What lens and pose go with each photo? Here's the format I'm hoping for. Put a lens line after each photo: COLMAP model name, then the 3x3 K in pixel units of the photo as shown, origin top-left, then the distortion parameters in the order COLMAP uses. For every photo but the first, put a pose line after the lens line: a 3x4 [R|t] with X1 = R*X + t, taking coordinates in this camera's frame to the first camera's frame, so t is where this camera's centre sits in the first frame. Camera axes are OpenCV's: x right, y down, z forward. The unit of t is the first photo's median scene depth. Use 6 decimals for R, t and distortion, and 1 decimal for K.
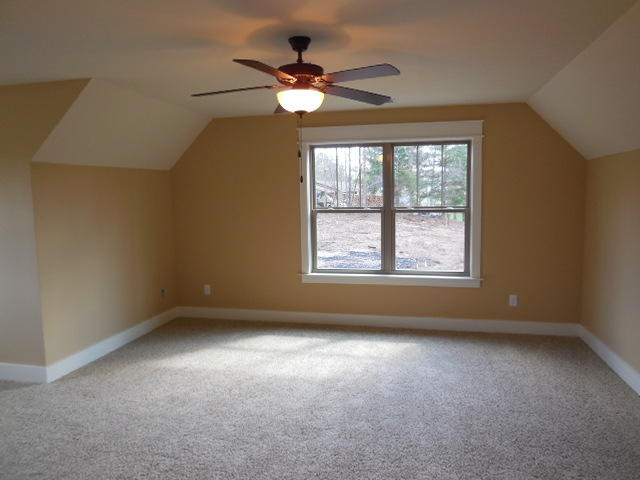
lens RADIAL K [[484.9, 0, 320.0], [0, 484.9, 240.0], [0, 0, 1]] dist [0.003760, -0.002529]
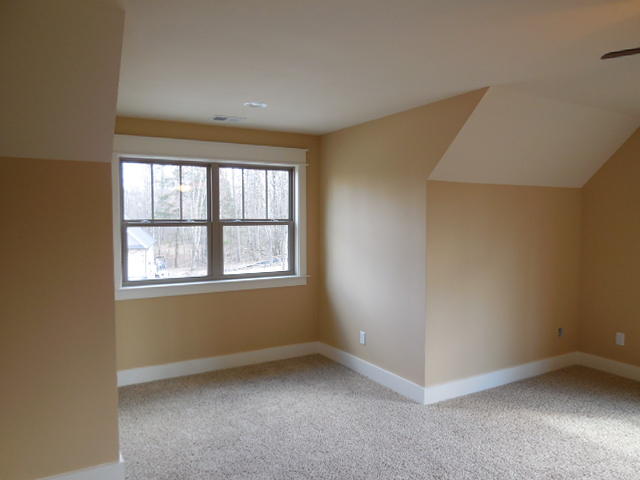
lens RADIAL K [[484.9, 0, 320.0], [0, 484.9, 240.0], [0, 0, 1]] dist [0.003760, -0.002529]
pose [[0.690792, 0.056212, -0.720865, -0.016847], [-0.087179, 0.996175, -0.005862, -0.013485], [0.717779, 0.066893, 0.693051, 0.141622]]
